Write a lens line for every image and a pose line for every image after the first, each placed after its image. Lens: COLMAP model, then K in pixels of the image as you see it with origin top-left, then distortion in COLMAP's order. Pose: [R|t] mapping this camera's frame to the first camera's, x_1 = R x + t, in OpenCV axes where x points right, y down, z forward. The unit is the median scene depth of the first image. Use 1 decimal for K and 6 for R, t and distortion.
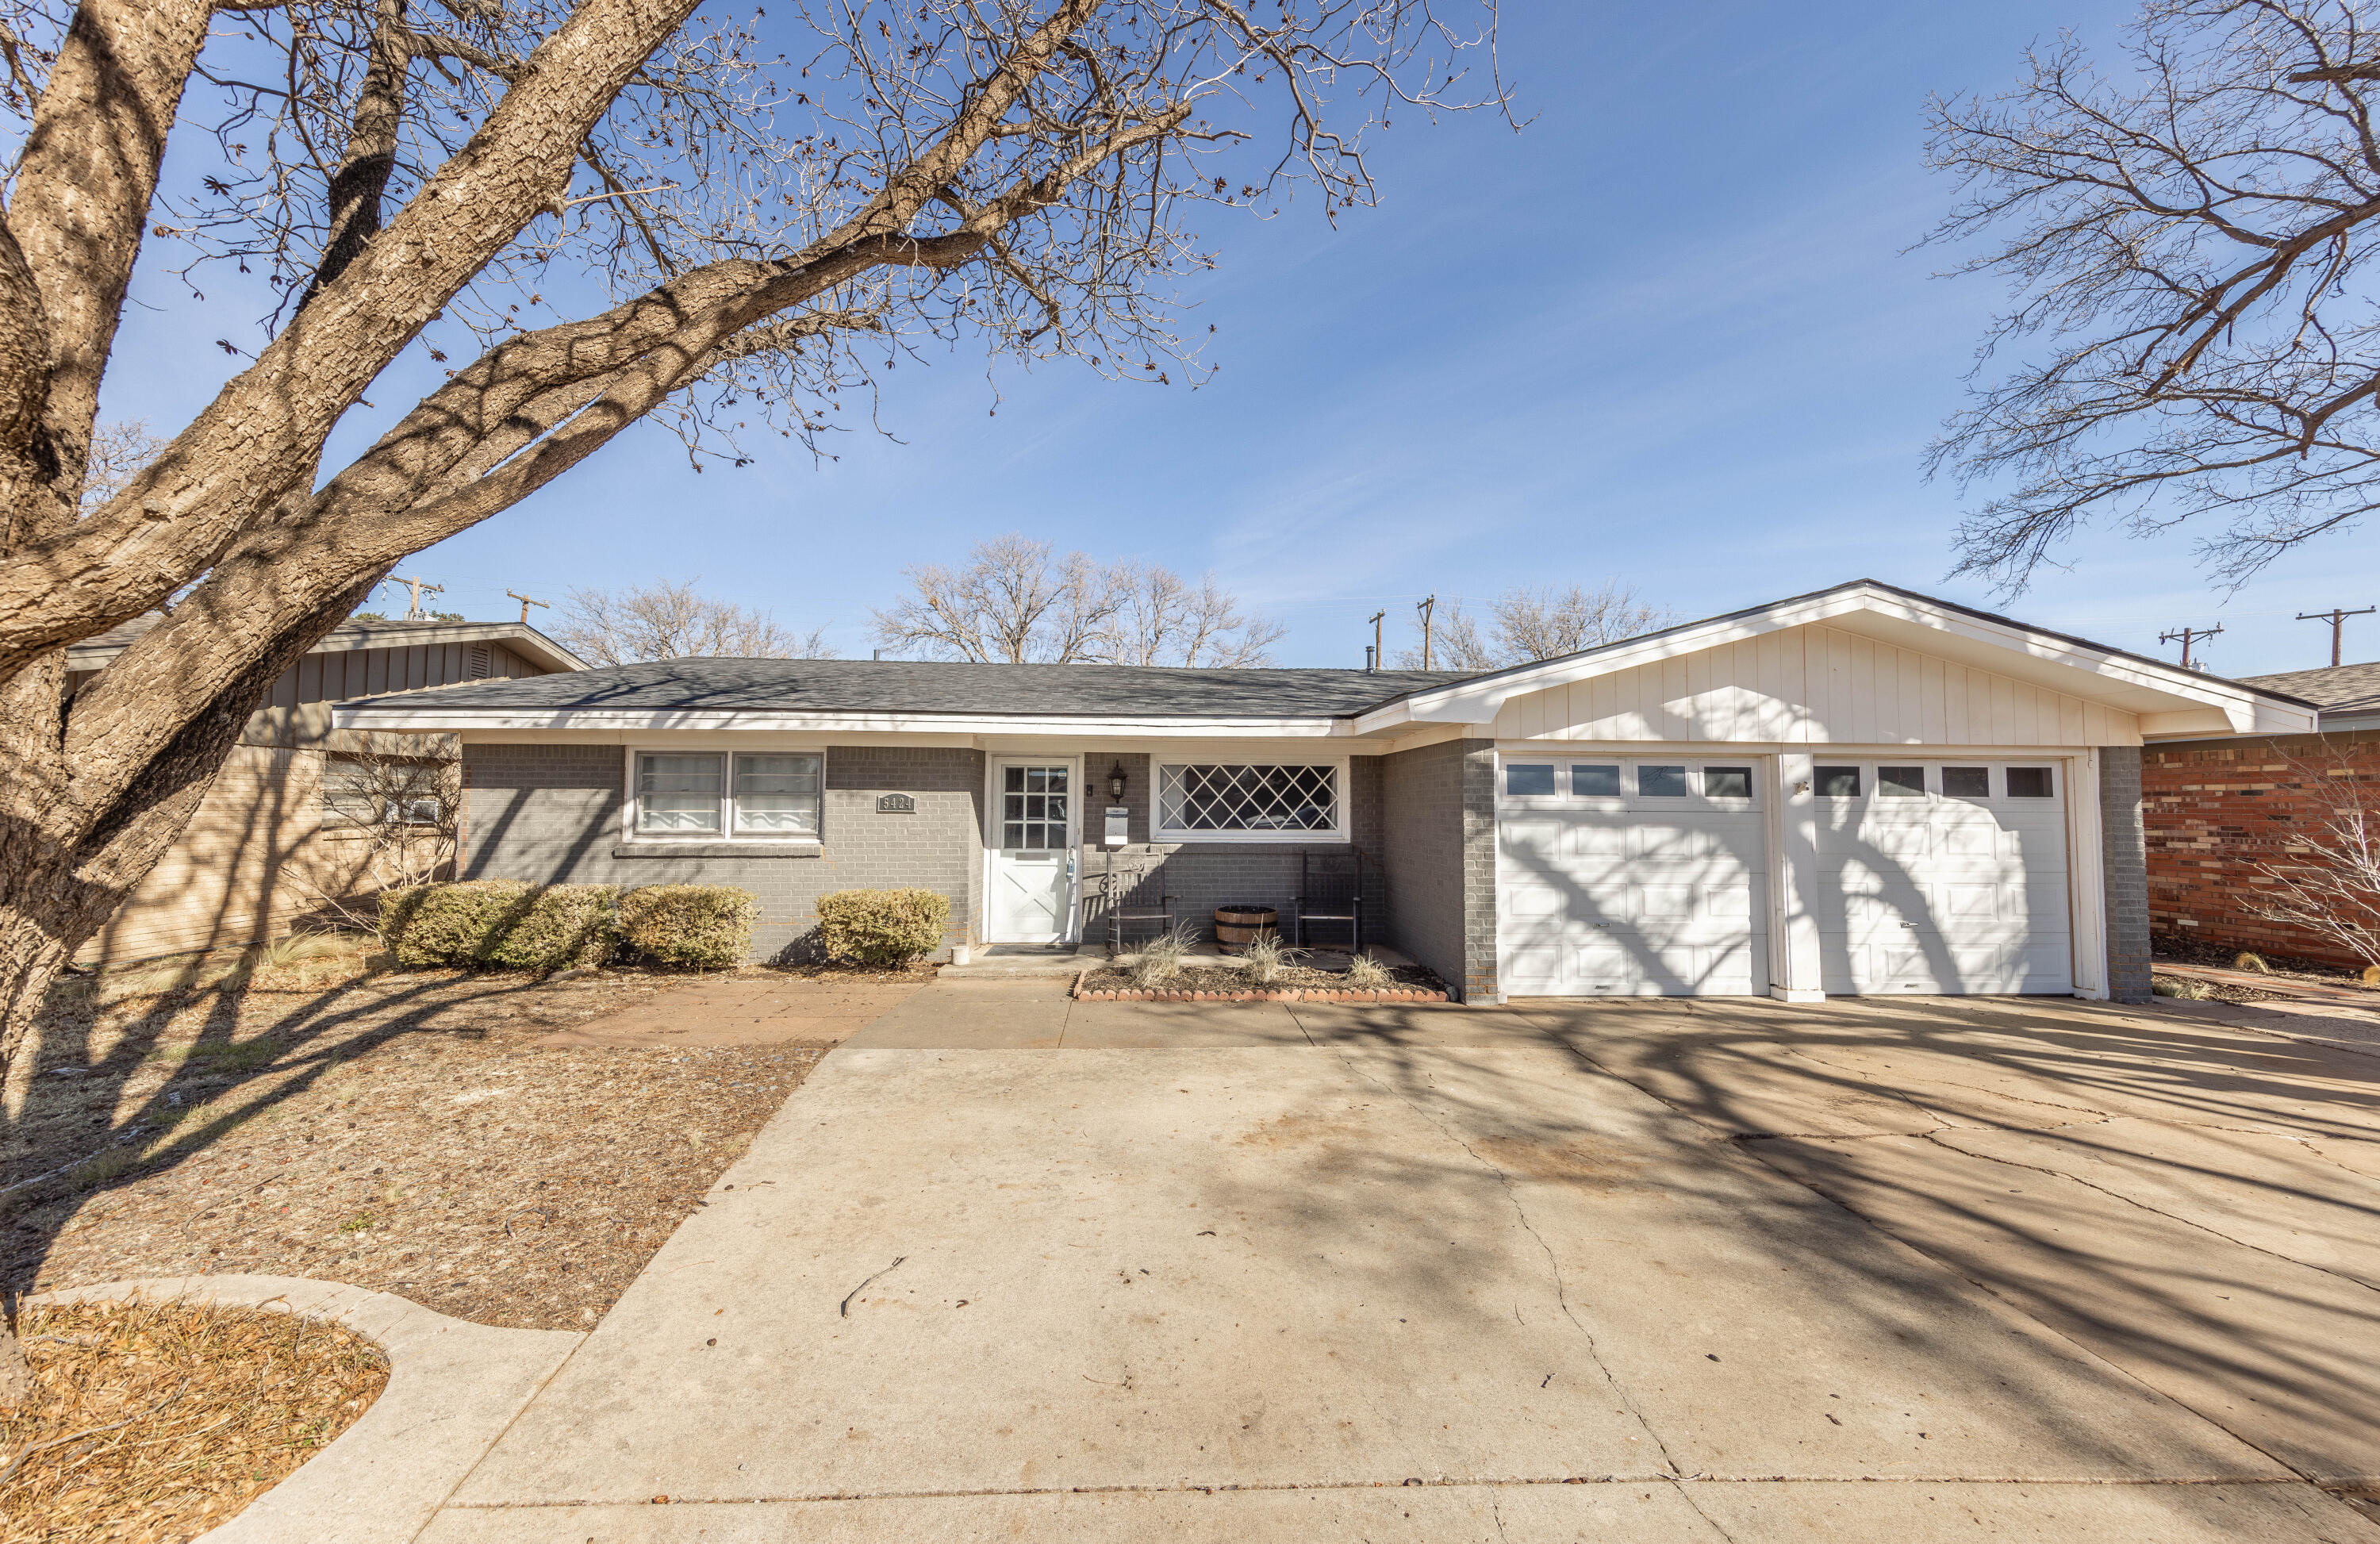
lens RADIAL K [[761.0, 0, 1190.0], [0, 761.0, 772.0], [0, 0, 1]] dist [0.009470, -0.001907]
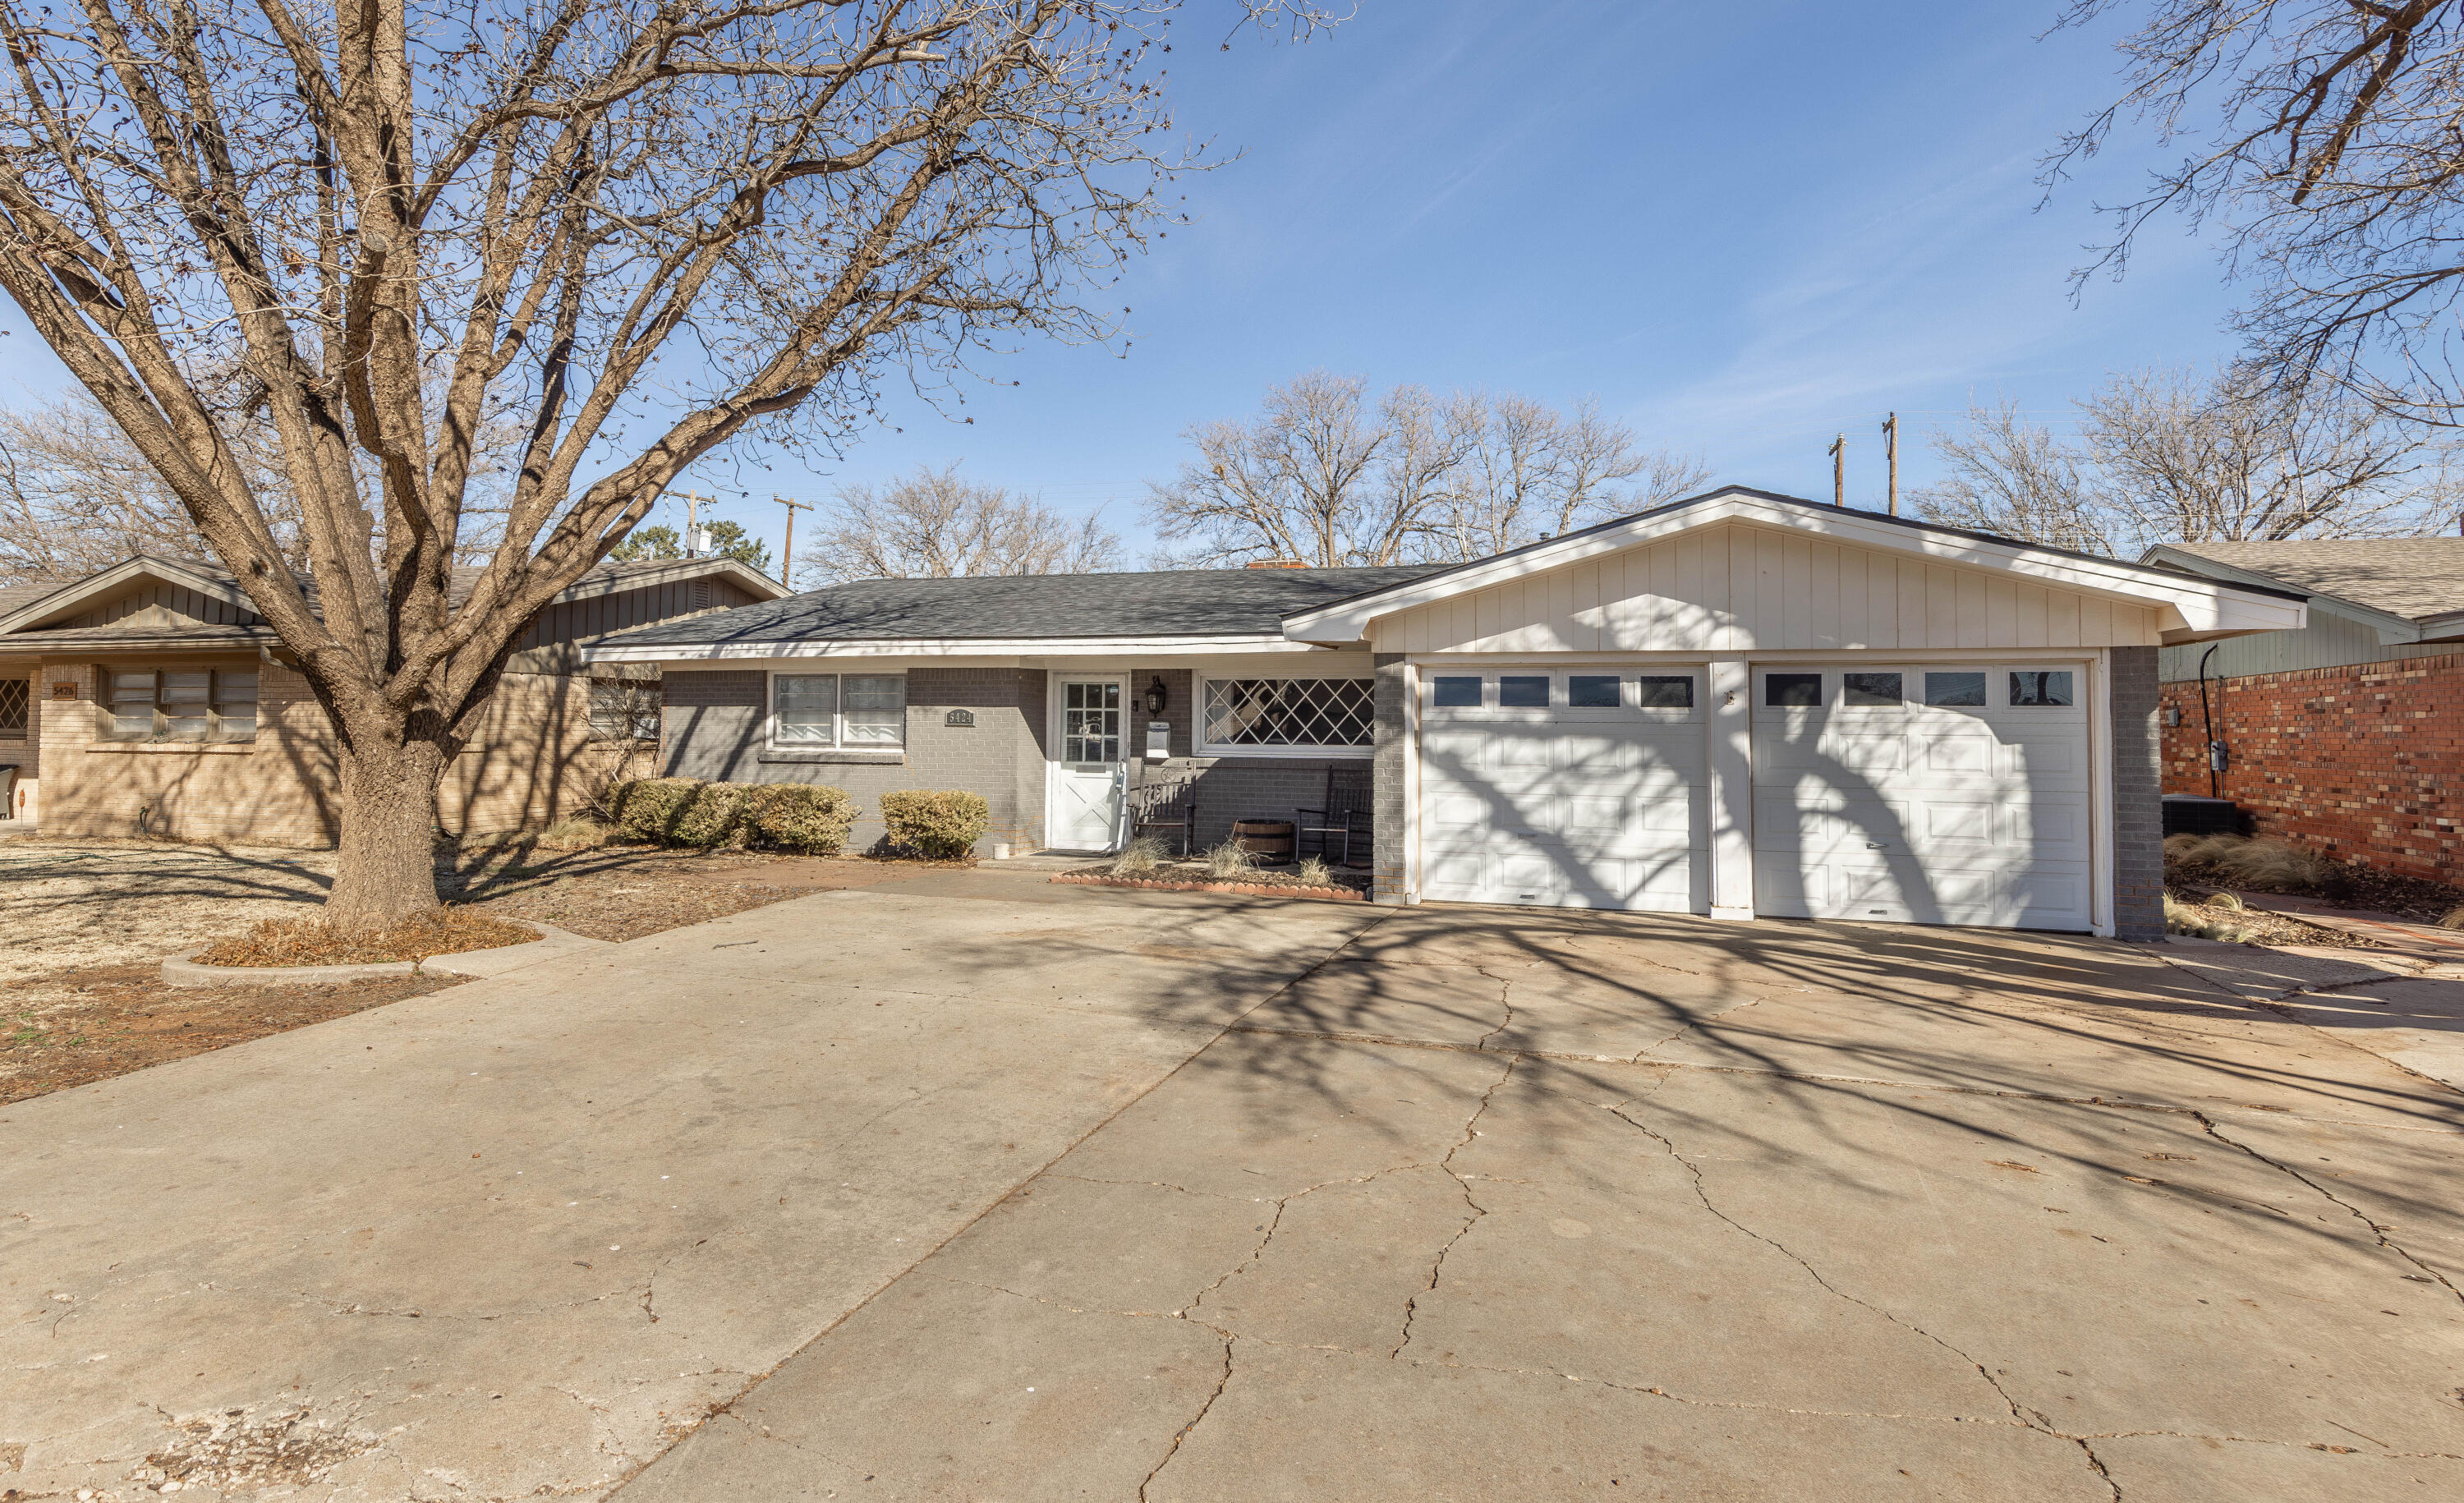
lens RADIAL K [[1091.4, 0, 1273.4], [0, 1091.4, 693.7], [0, 0, 1]] dist [0.000328, 0.000038]
pose [[0.950090, -0.008916, -0.311847, 0.657040], [0.011244, 0.999921, 0.005669, 0.002072], [0.311772, -0.008893, 0.950115, -0.458121]]
